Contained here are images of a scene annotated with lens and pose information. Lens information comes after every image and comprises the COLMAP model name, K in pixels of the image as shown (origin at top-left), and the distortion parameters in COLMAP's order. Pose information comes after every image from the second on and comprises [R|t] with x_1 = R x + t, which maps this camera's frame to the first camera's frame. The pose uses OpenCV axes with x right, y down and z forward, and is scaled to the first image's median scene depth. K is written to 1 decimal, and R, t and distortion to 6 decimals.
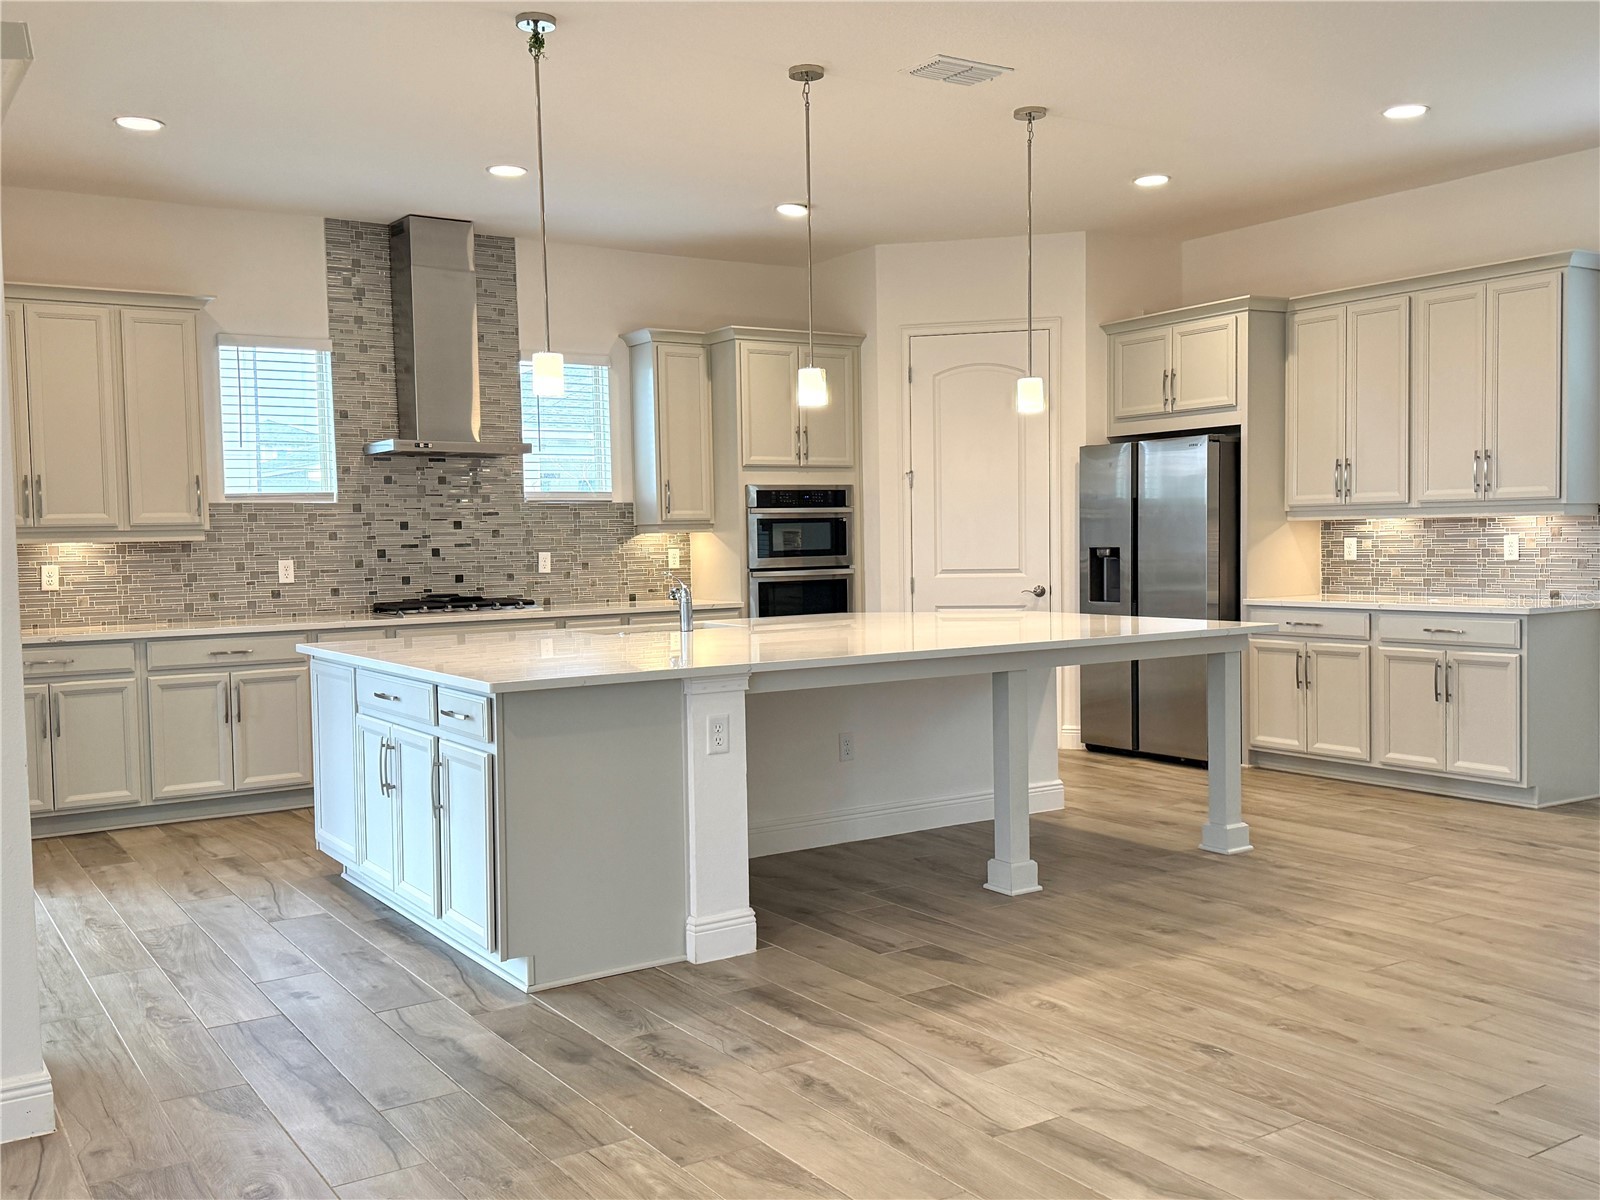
lens RADIAL K [[1455.4, 0, 795.9], [0, 1455.4, 600.5], [0, 0, 1]] dist [0.182210, -0.385323]
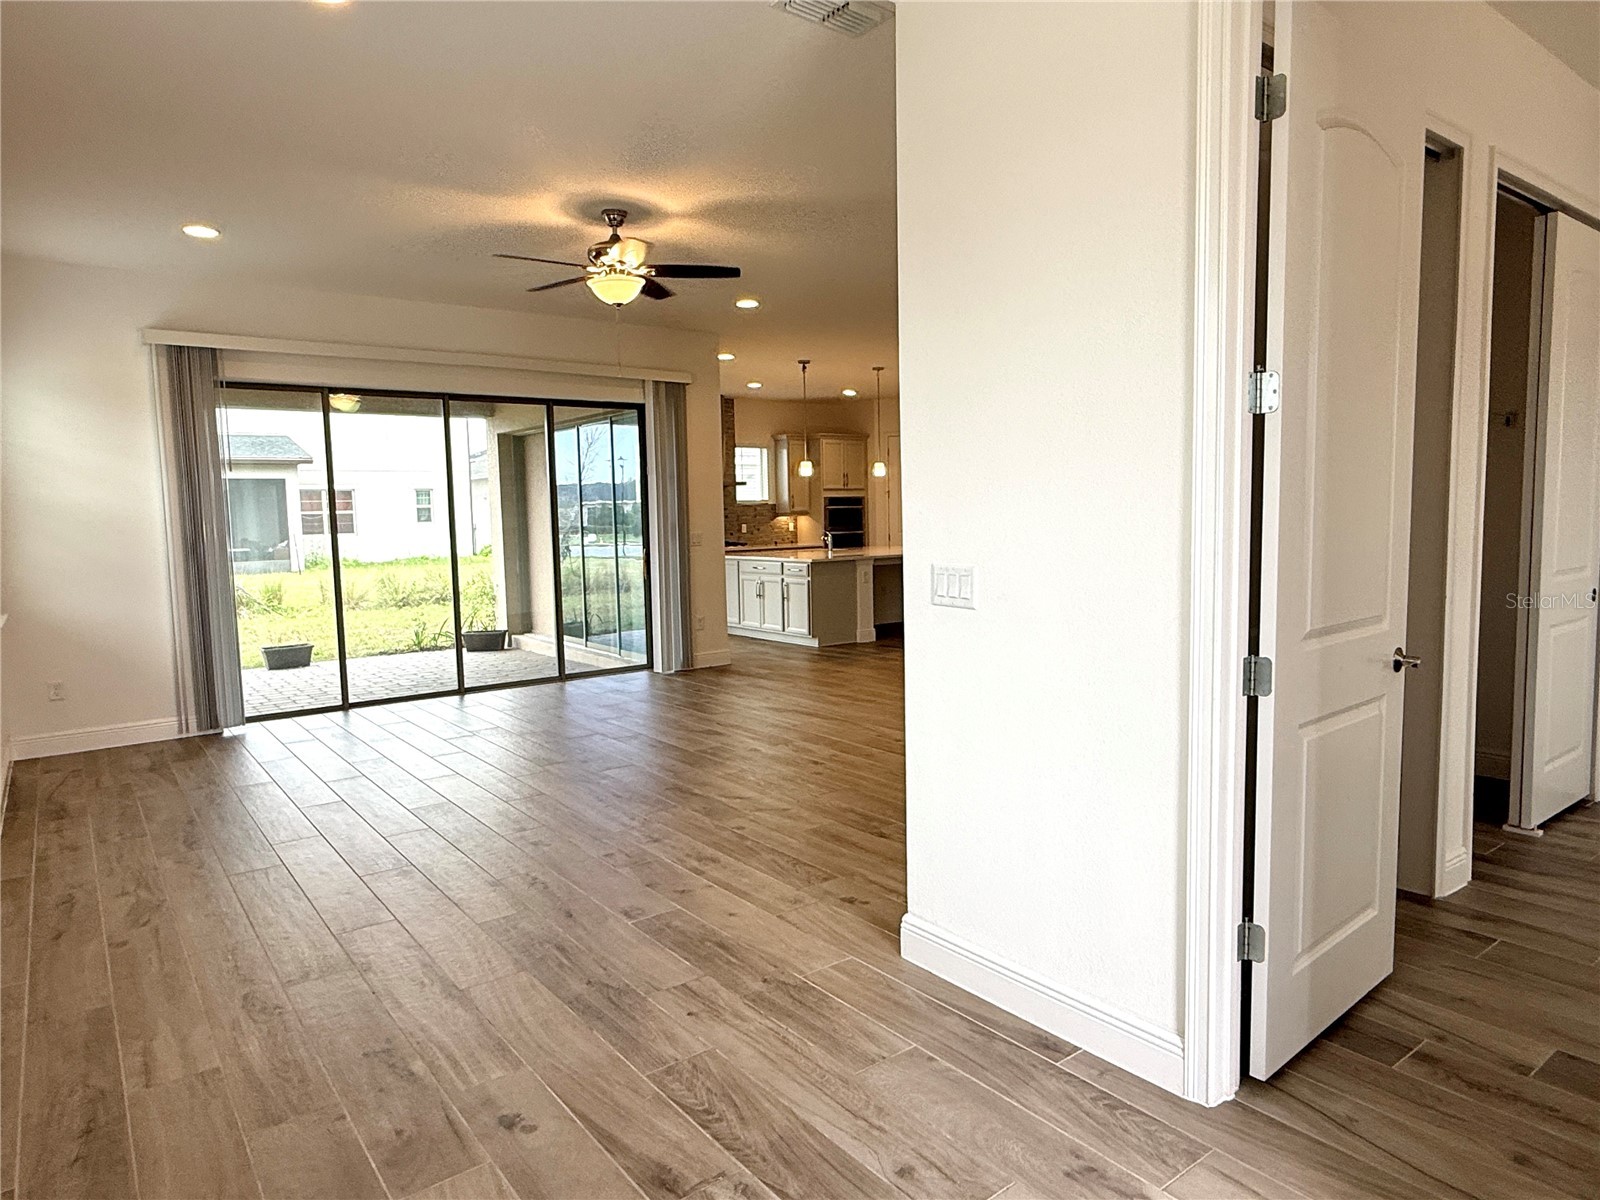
lens RADIAL K [[982.9, 0, 803.3], [0, 982.9, 595.0], [0, 0, 1]] dist [0.000802, 0.000914]
pose [[0.997386, -0.008379, 0.071773, -0.209302], [0.005692, 0.999279, 0.037547, 0.027115], [-0.072036, -0.037040, 0.996714, -0.735712]]
